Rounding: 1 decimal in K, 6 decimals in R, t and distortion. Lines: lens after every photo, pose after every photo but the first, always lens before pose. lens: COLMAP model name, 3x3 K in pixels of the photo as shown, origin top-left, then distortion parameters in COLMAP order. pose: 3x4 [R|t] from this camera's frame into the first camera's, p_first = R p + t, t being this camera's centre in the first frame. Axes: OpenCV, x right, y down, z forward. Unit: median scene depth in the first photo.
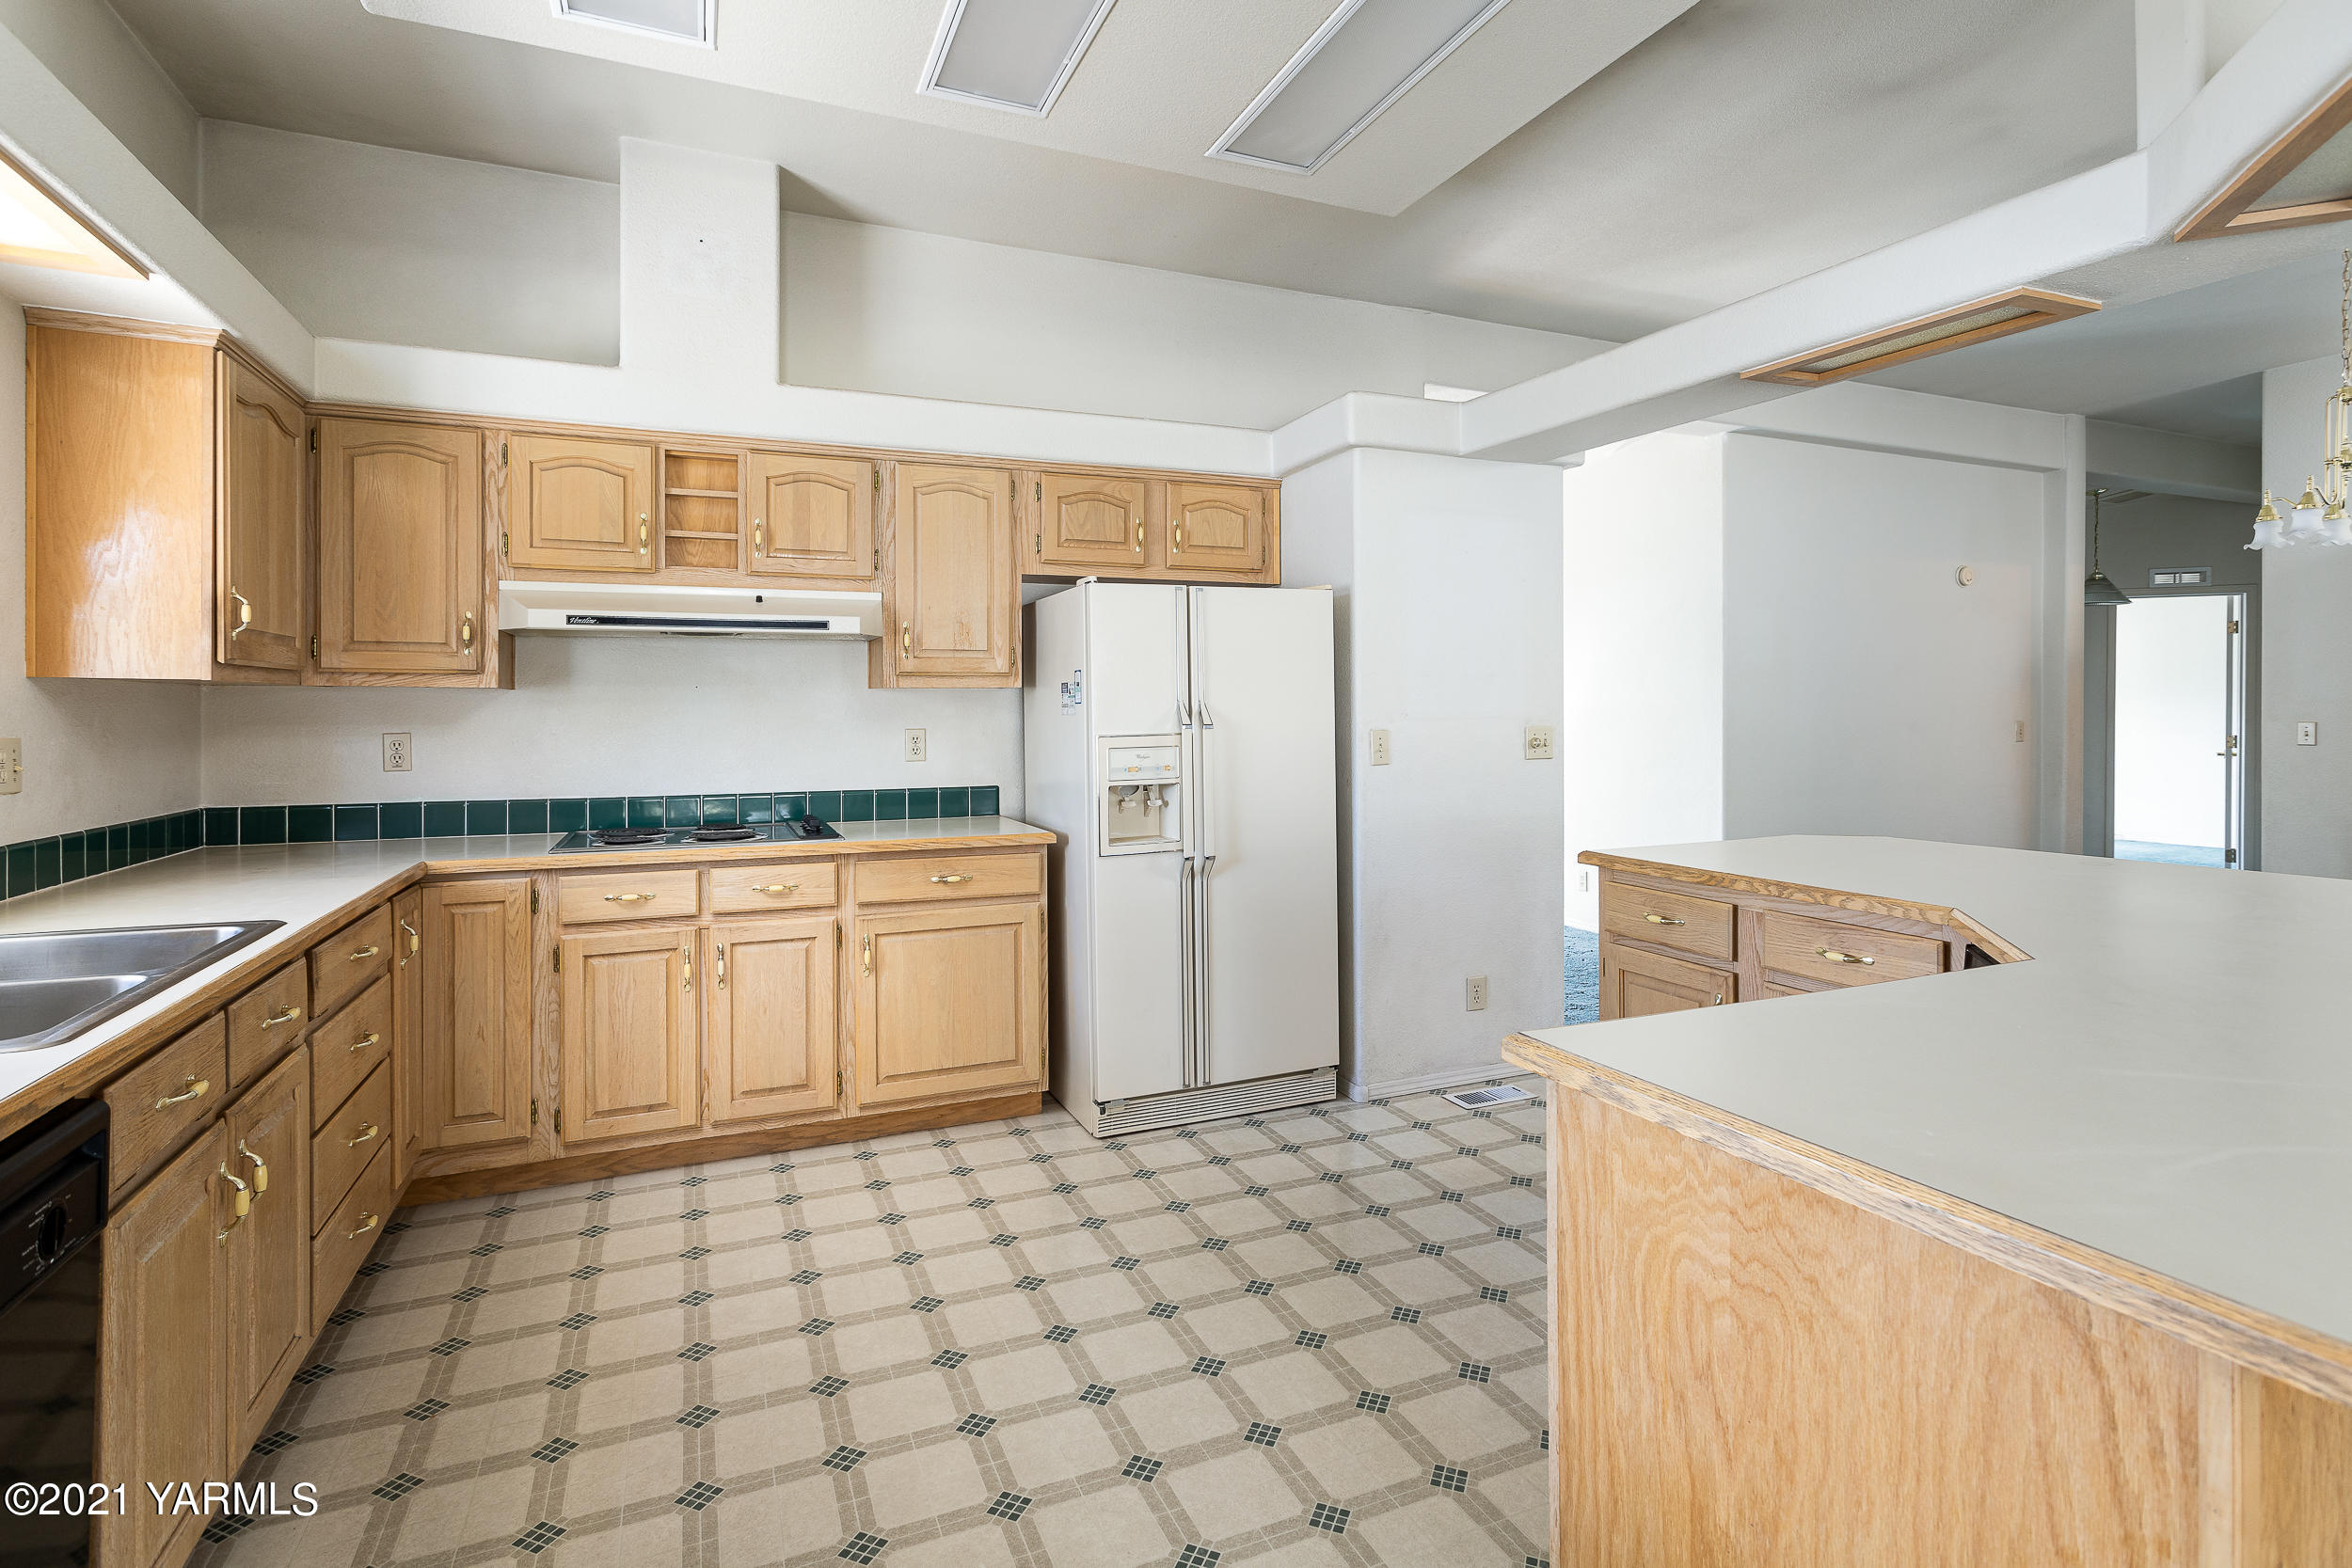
lens RADIAL K [[1153.5, 0, 1176.0], [0, 1153.5, 711.2], [0, 0, 1]] dist [-0.001464, -0.000036]
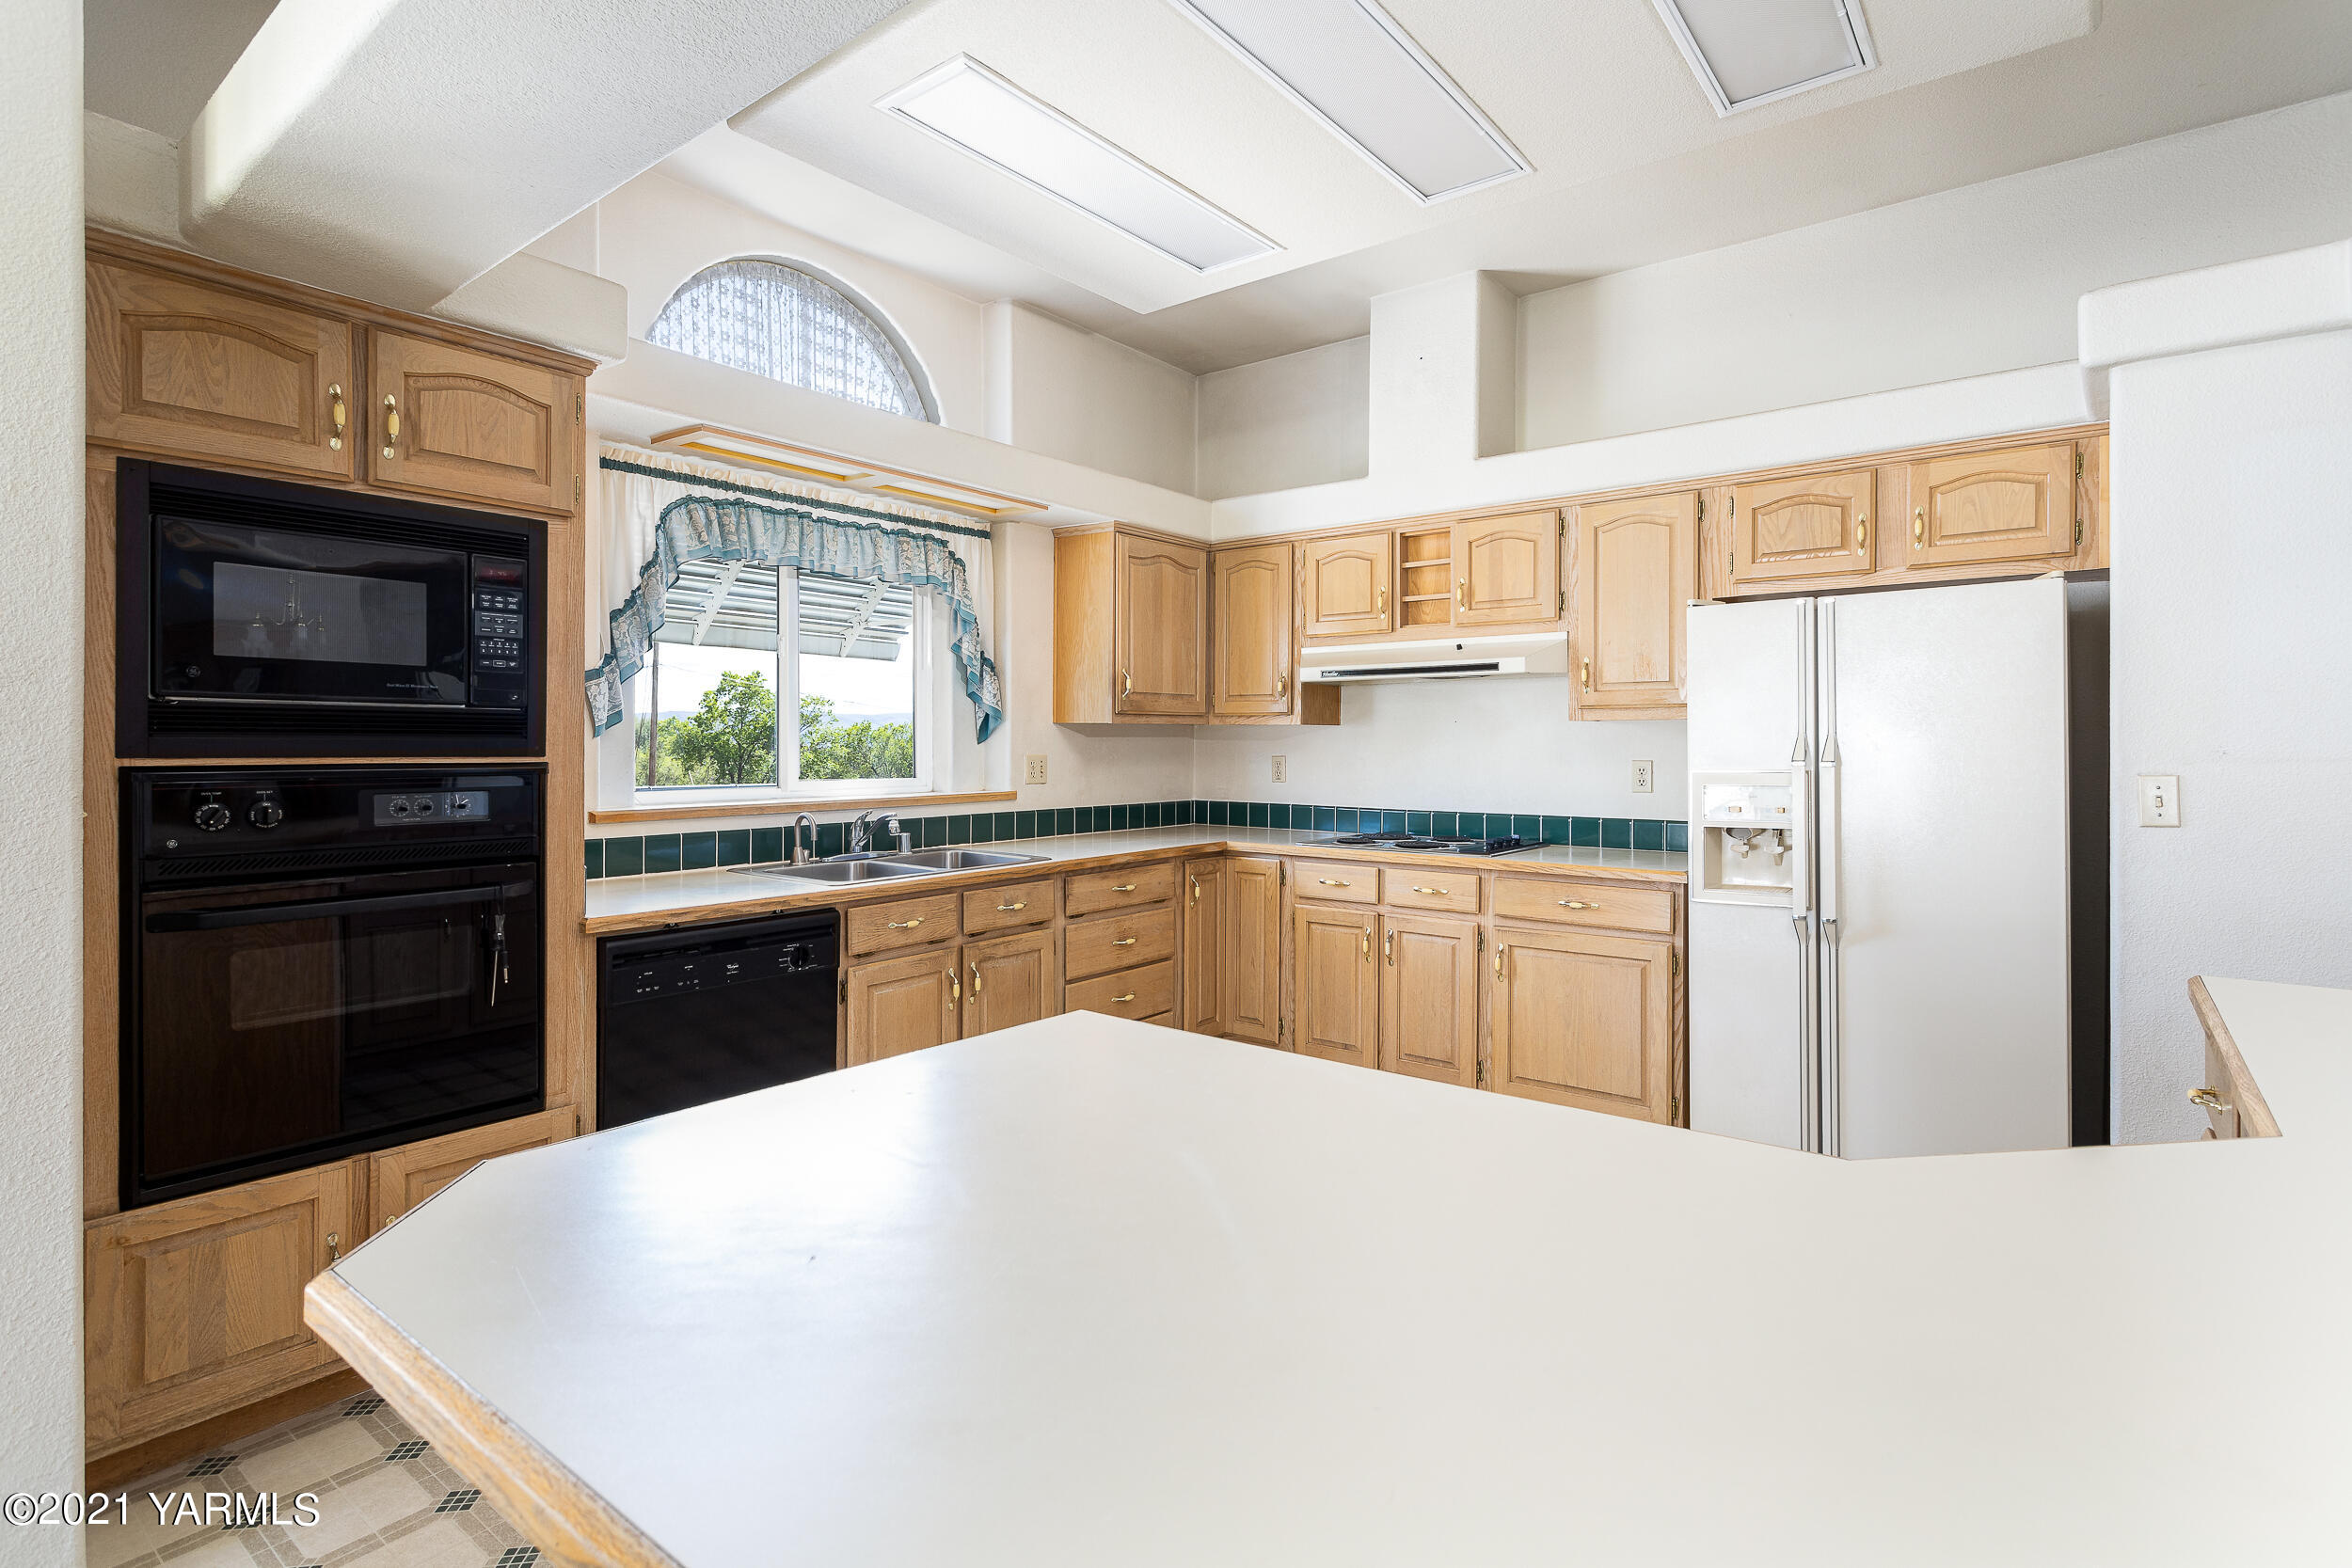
lens RADIAL K [[1151.0, 0, 1176.2], [0, 1151.0, 736.8], [0, 0, 1]] dist [0.000488, 0.000192]
pose [[0.482615, 0.001106, -0.875832, 0.540186], [-0.003279, 0.999994, -0.000543, -0.004169], [0.875827, 0.003134, 0.482616, 0.185704]]
